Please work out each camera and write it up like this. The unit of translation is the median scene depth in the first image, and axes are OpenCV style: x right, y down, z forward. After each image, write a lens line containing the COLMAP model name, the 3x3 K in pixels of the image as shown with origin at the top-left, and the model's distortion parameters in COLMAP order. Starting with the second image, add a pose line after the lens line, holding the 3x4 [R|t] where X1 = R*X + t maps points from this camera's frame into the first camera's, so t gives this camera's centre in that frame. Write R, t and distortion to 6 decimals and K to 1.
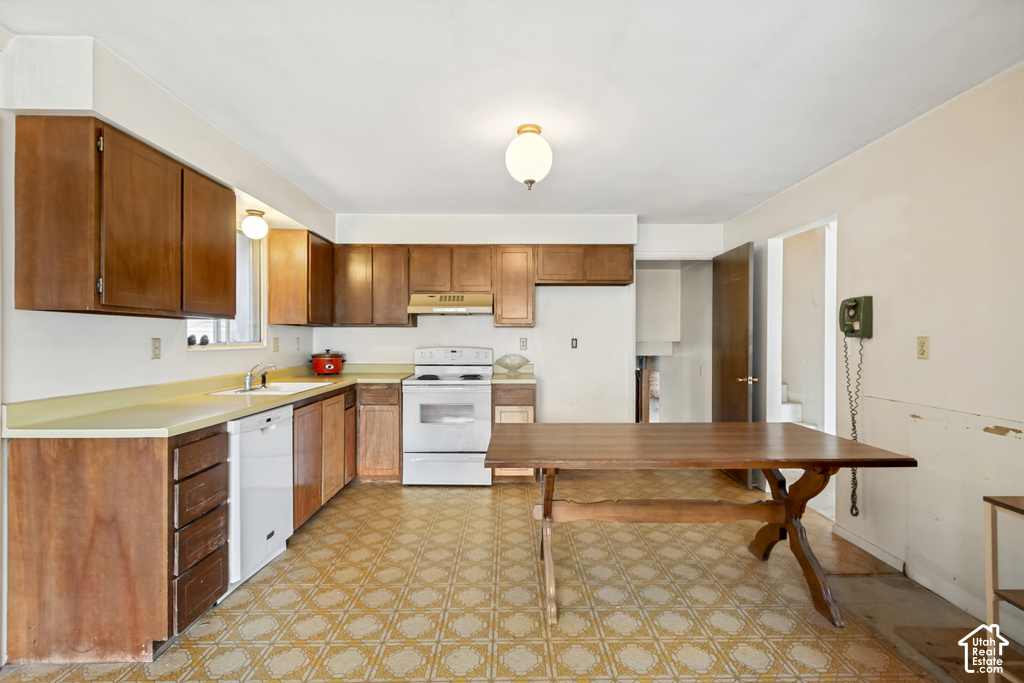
lens RADIAL K [[475.2, 0, 513.0], [0, 475.2, 337.4], [0, 0, 1]] dist [0.007944, -0.002811]
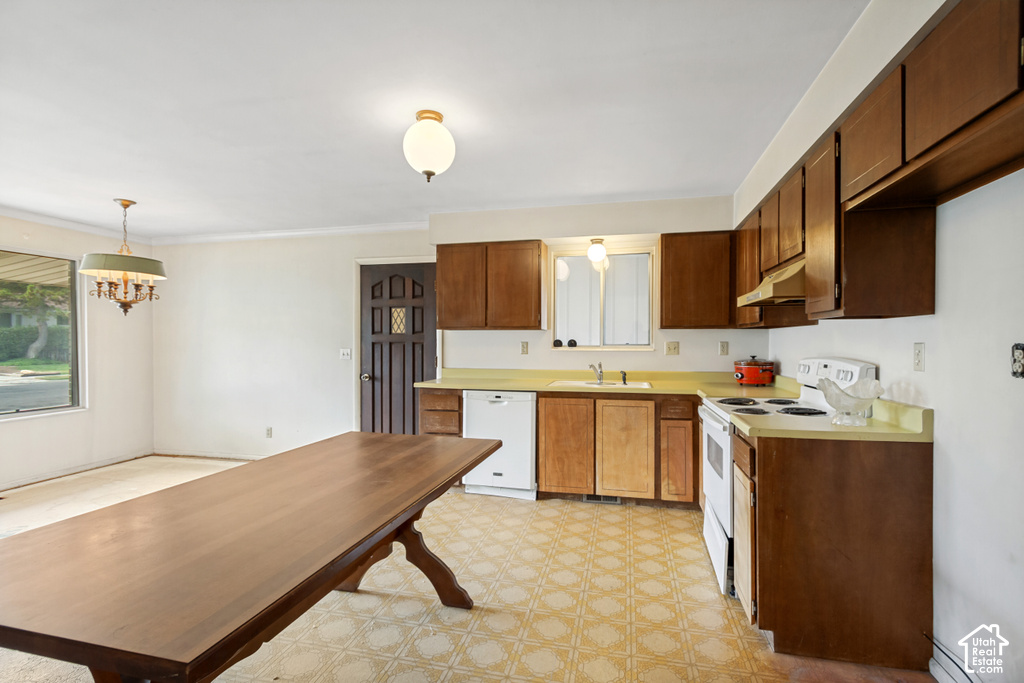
lens RADIAL K [[475.2, 0, 522.9], [0, 475.2, 345.7], [0, 0, 1]] dist [0.007944, -0.002811]
pose [[-0.234994, 0.005863, -0.971979, 0.856506], [0.000034, 0.999982, 0.006024, 0.004633], [0.971997, 0.001382, -0.234990, 1.337389]]
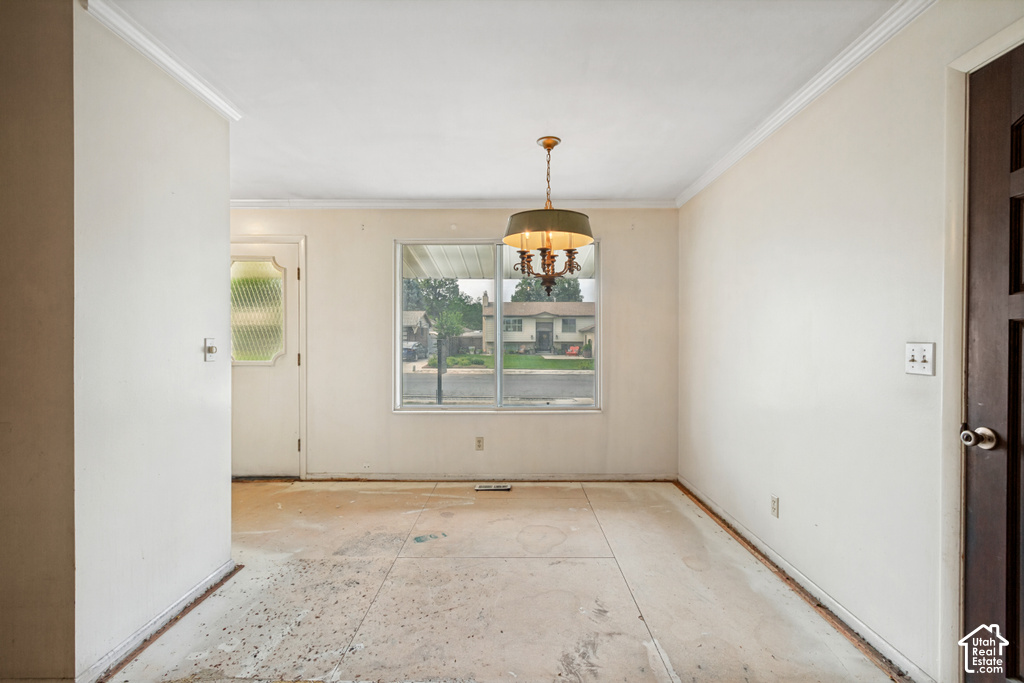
lens RADIAL K [[475.2, 0, 508.4], [0, 475.2, 344.6], [0, 0, 1]] dist [0.007944, -0.002811]
pose [[-0.999884, -0.004223, 0.014611, -0.192905], [-0.004137, 0.999974, 0.005851, 0.027307], [-0.014636, 0.005790, -0.999876, 0.900190]]
